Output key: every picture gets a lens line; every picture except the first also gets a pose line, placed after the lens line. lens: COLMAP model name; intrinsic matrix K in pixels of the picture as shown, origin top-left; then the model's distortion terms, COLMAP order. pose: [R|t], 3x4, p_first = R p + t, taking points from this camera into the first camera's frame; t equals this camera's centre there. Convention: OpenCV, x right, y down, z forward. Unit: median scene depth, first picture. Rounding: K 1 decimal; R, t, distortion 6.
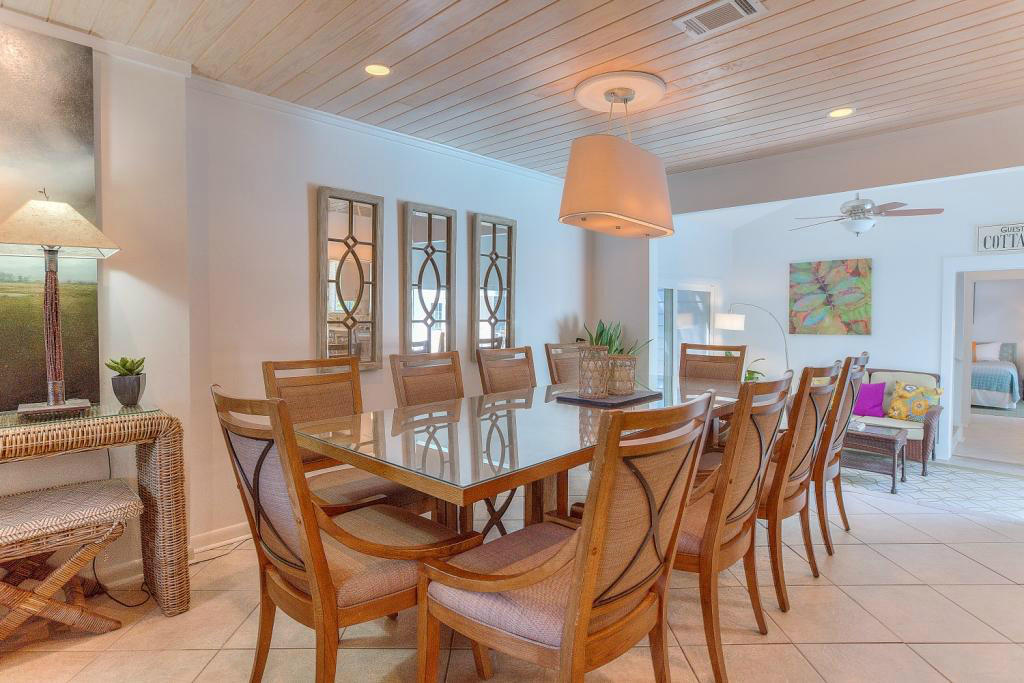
lens RADIAL K [[543.2, 0, 513.4], [0, 543.2, 334.5], [0, 0, 1]] dist [-0.044165, 0.019841]
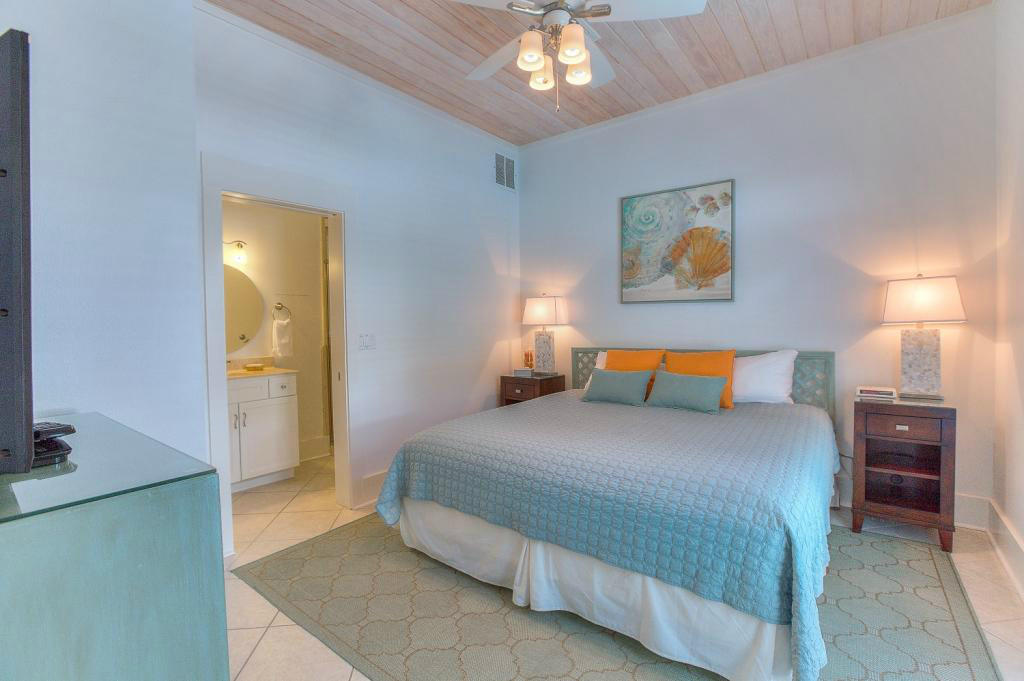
lens RADIAL K [[478.7, 0, 514.5], [0, 478.7, 334.1], [0, 0, 1]] dist [-0.047388, 0.018434]
pose [[0.992139, -0.020092, 0.123520, 1.231633], [0.020824, 0.999772, -0.004632, 0.003605], [-0.123399, 0.007168, 0.992331, 1.261863]]
